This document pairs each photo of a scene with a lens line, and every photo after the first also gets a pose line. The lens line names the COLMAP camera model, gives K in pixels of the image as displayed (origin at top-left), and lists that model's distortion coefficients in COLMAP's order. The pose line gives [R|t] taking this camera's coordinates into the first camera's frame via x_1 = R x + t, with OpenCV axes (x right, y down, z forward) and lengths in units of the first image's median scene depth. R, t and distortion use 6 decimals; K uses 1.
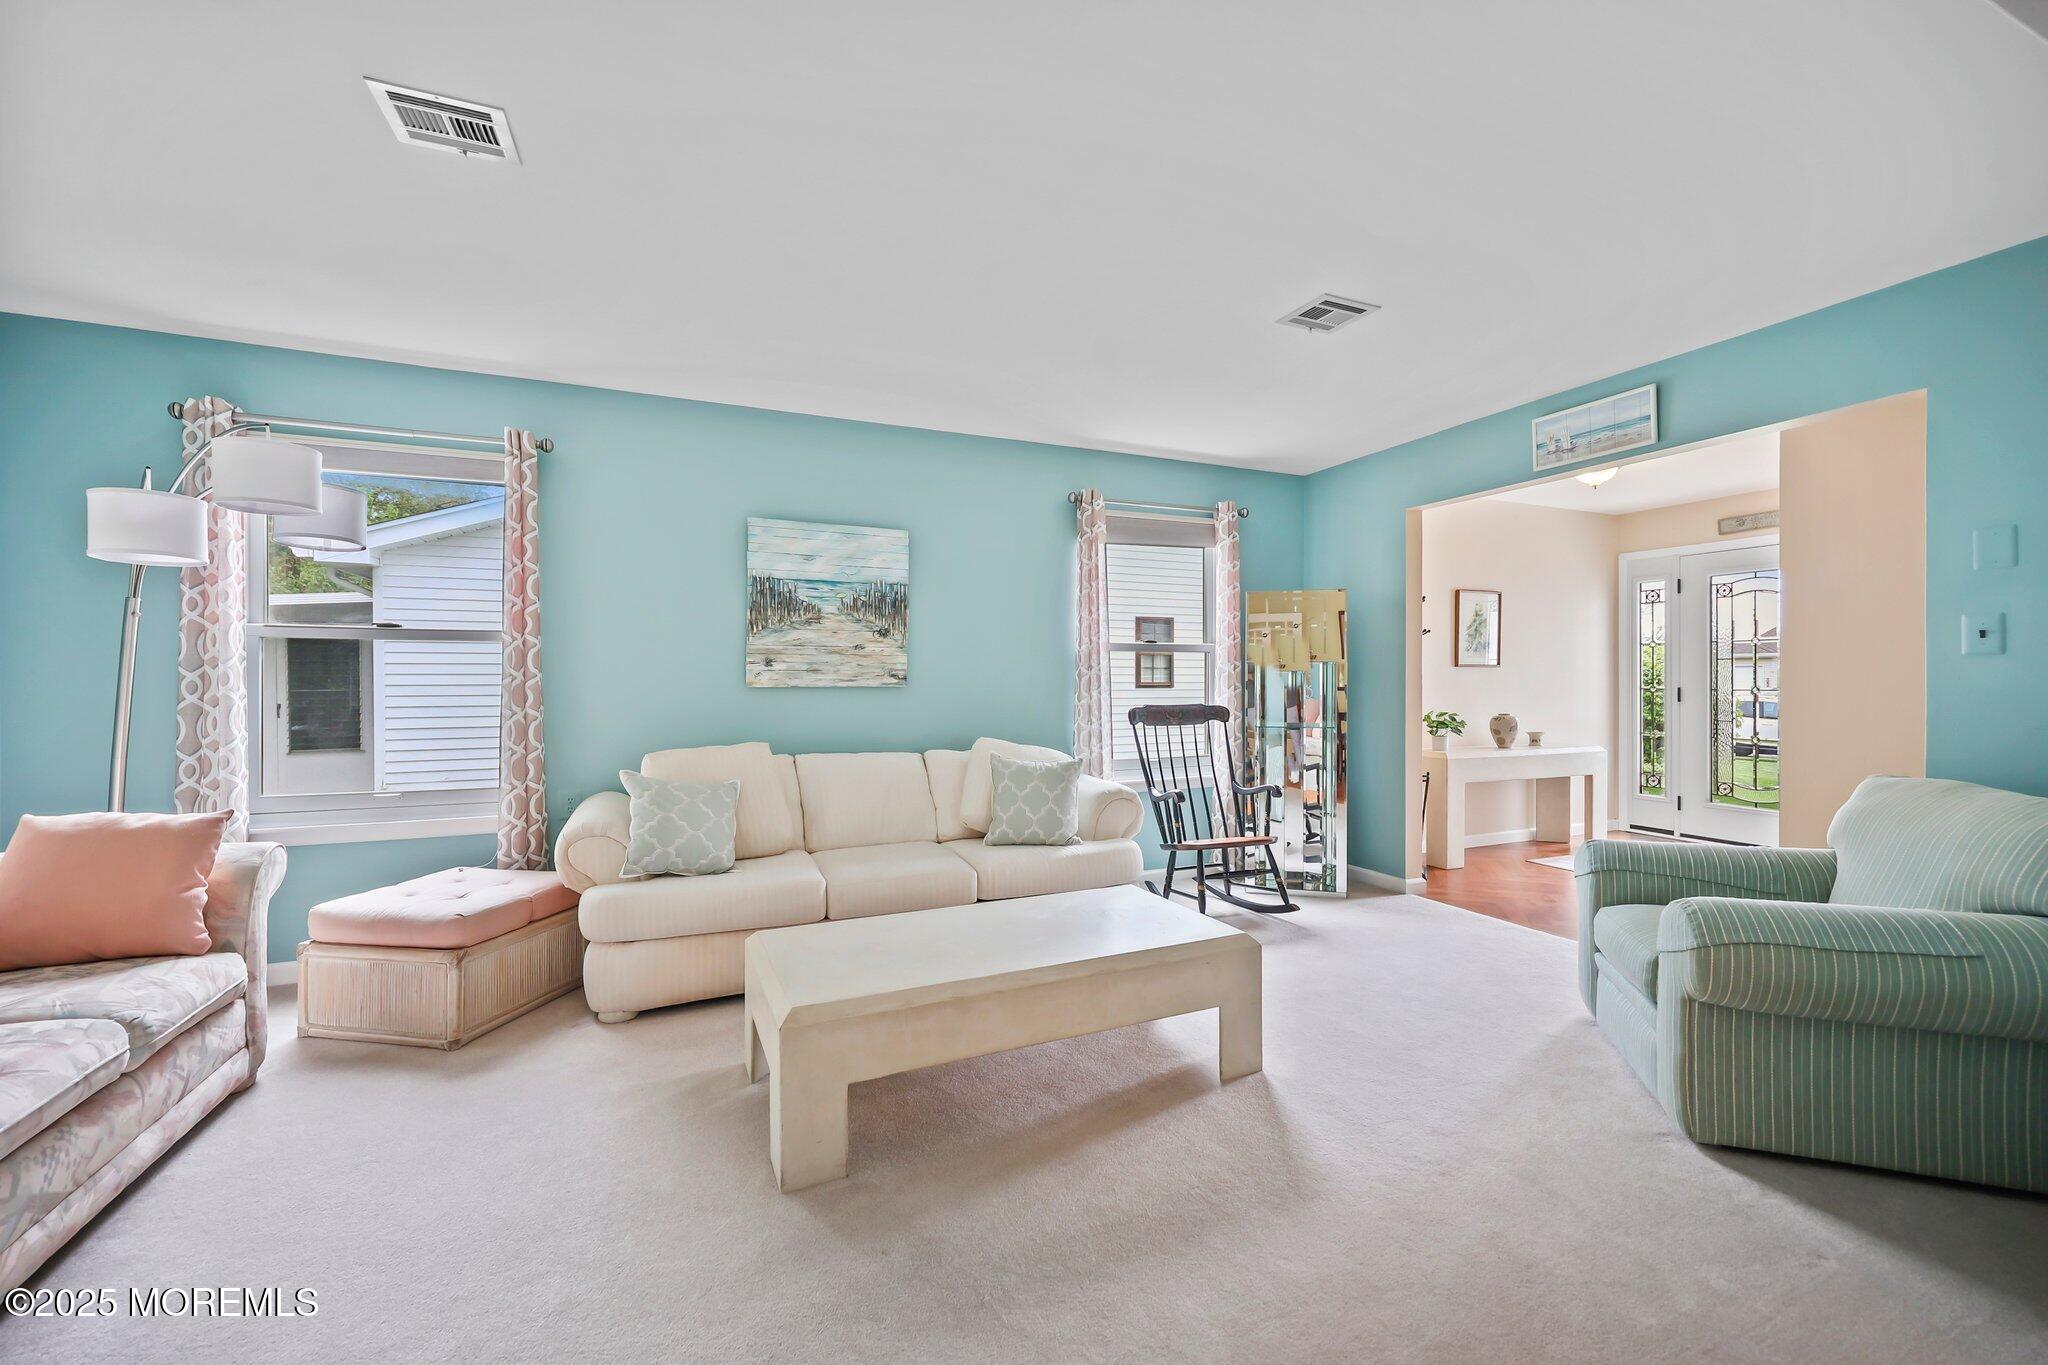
lens RADIAL K [[821.3, 0, 1041.4], [0, 821.3, 680.0], [0, 0, 1]] dist [-0.001438, 0.000028]
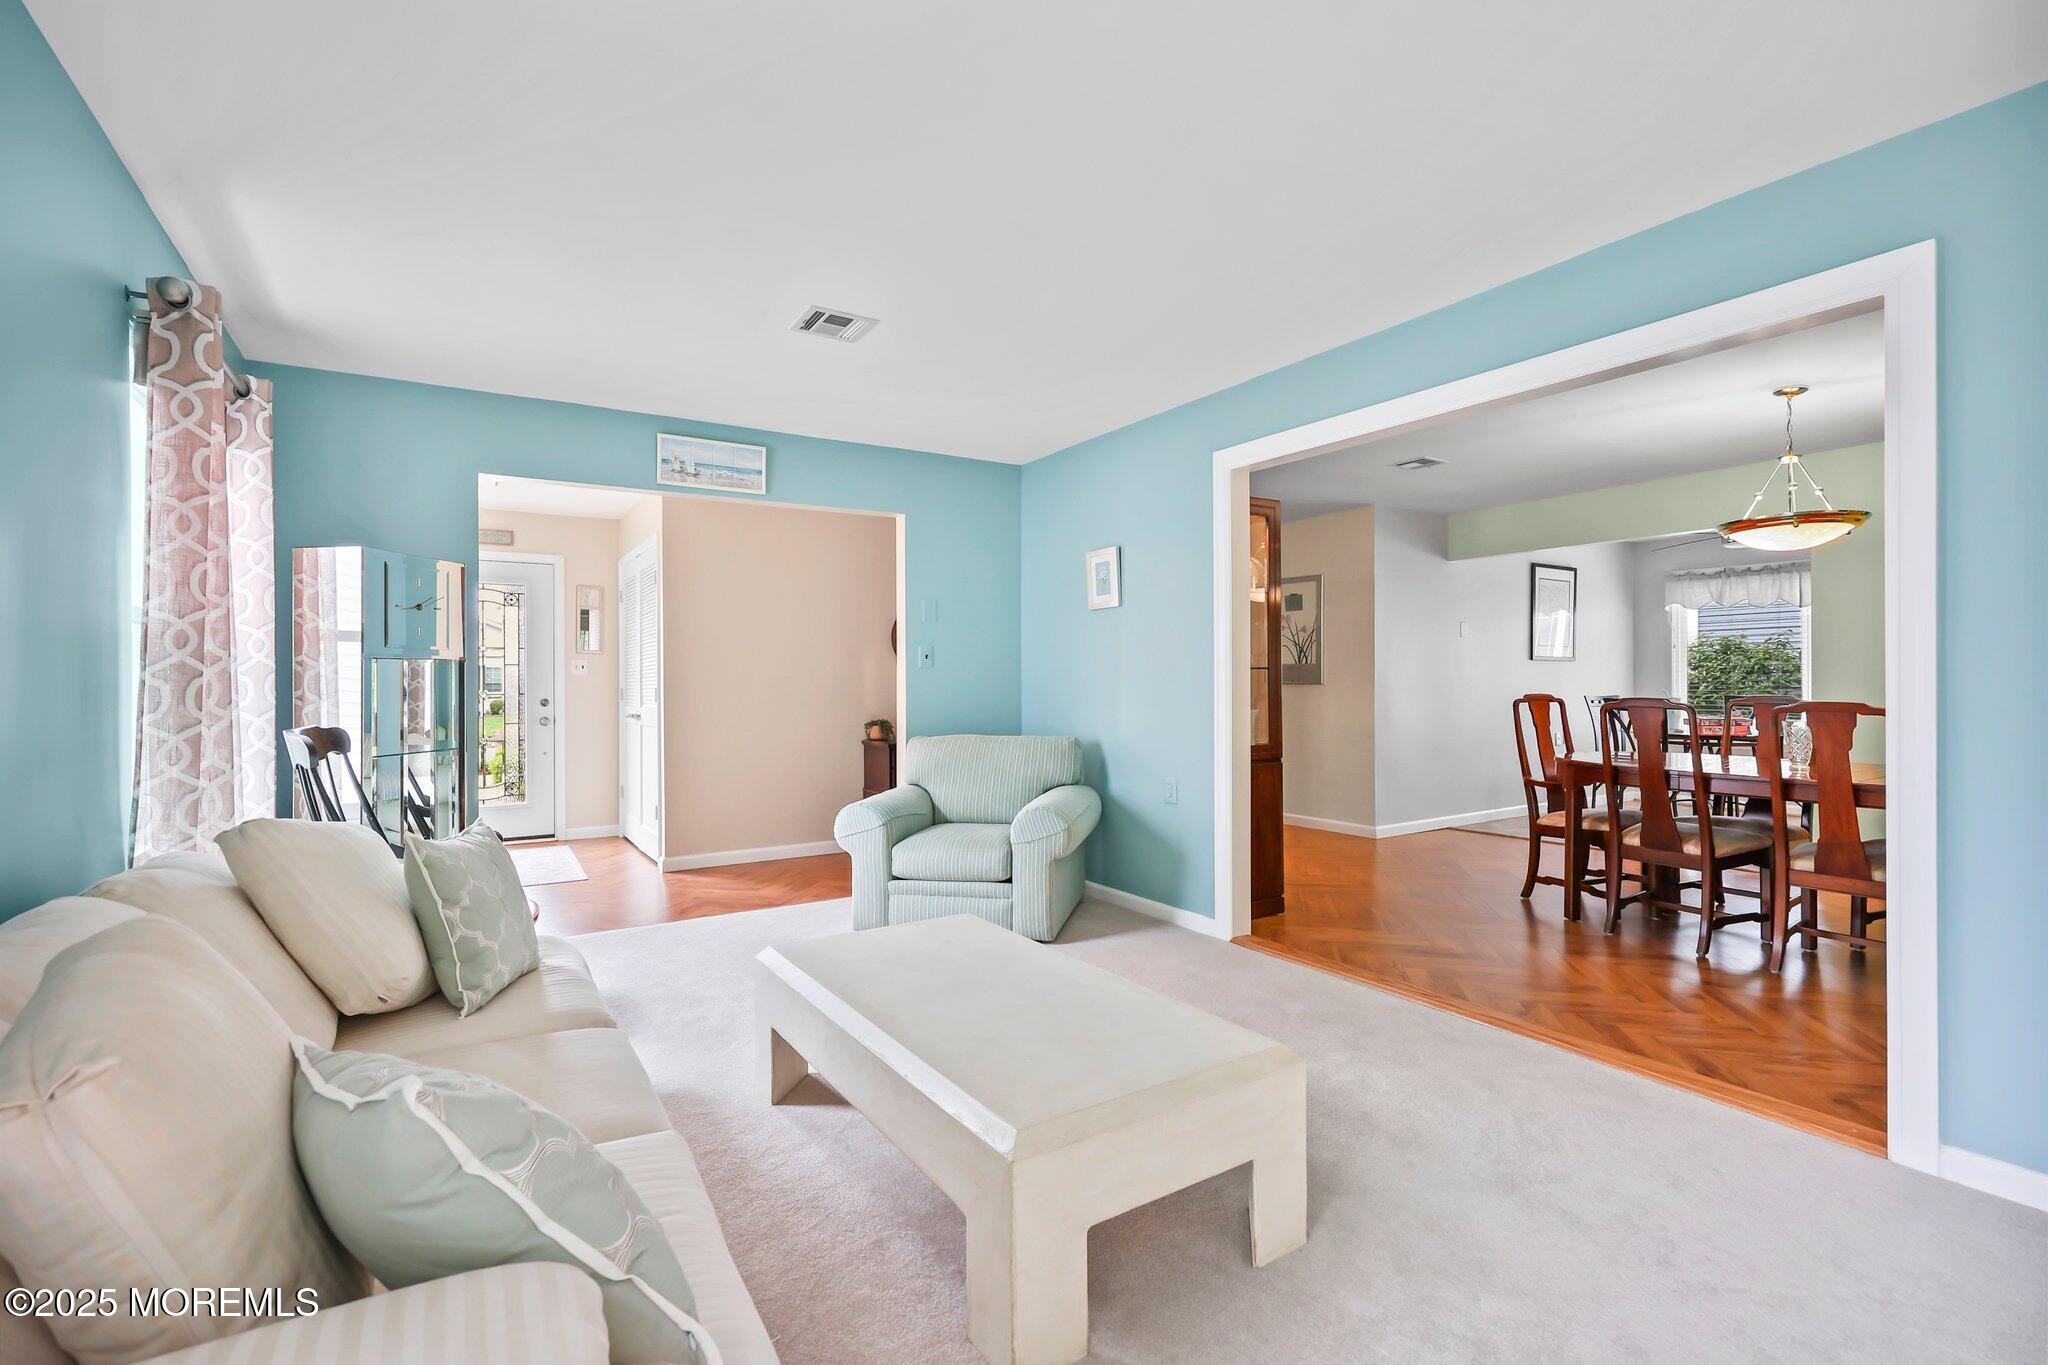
lens RADIAL K [[928.2, 0, 1024.0], [0, 928.2, 682.5], [0, 0, 1]] dist [0.000346, 0.000006]
pose [[-0.145826, -0.005692, 0.989294, -0.409117], [0.010749, 0.999915, 0.007338, -0.004704], [-0.989252, 0.011704, -0.145752, 0.470618]]
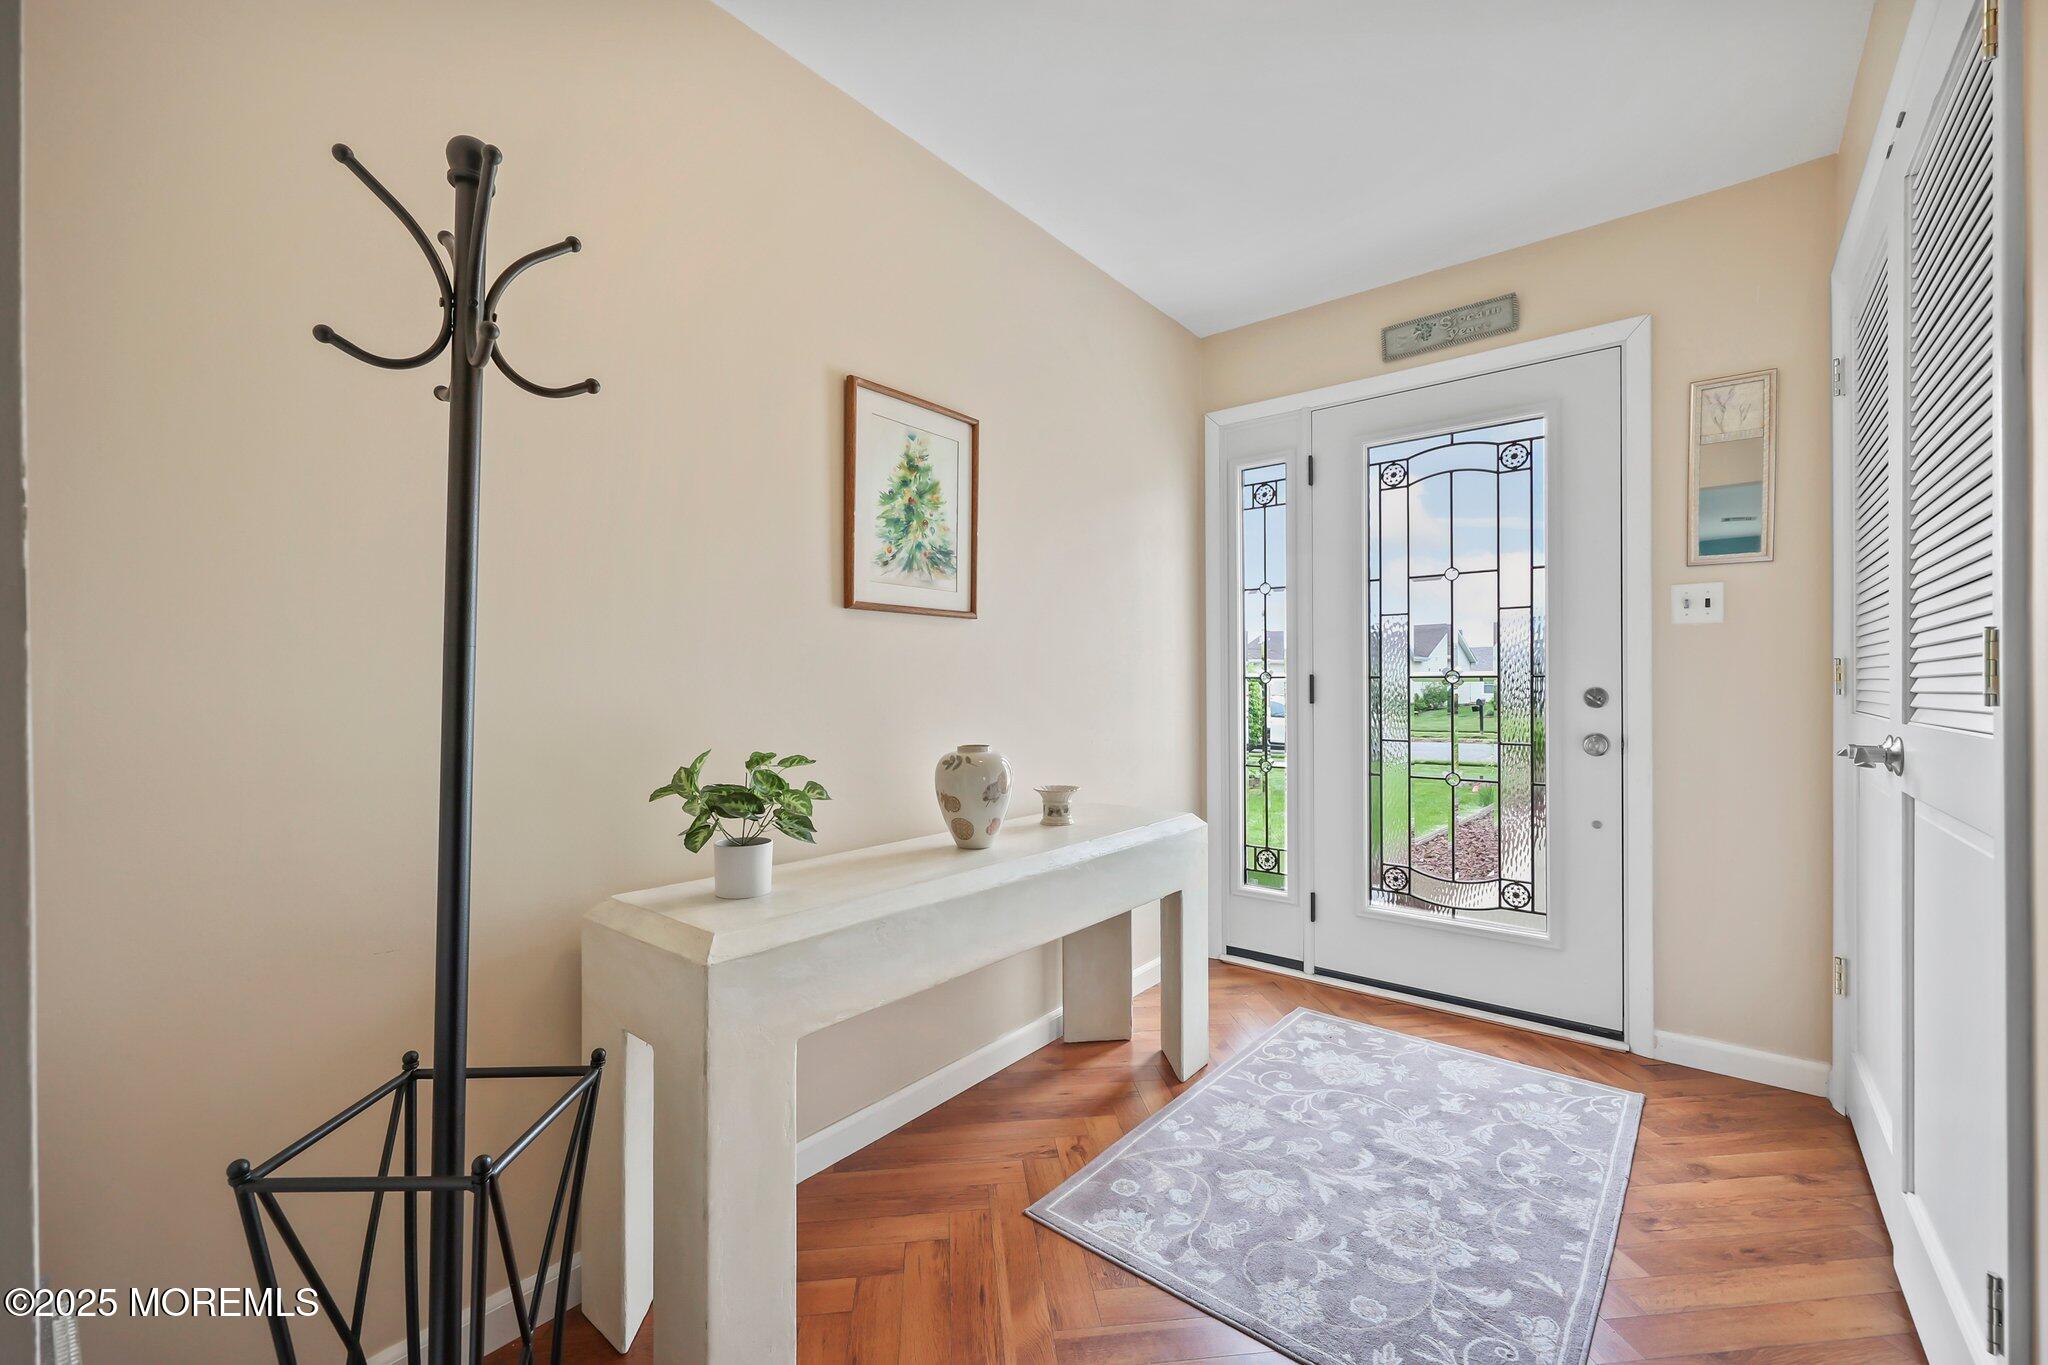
lens RADIAL K [[821.3, 0, 1041.4], [0, 821.3, 680.0], [0, 0, 1]] dist [-0.001438, 0.000028]
pose [[0.883504, -0.001659, 0.468421, 0.418804], [0.006367, 0.999944, -0.008469, 0.016099], [-0.468380, 0.010465, 0.883465, 0.669076]]
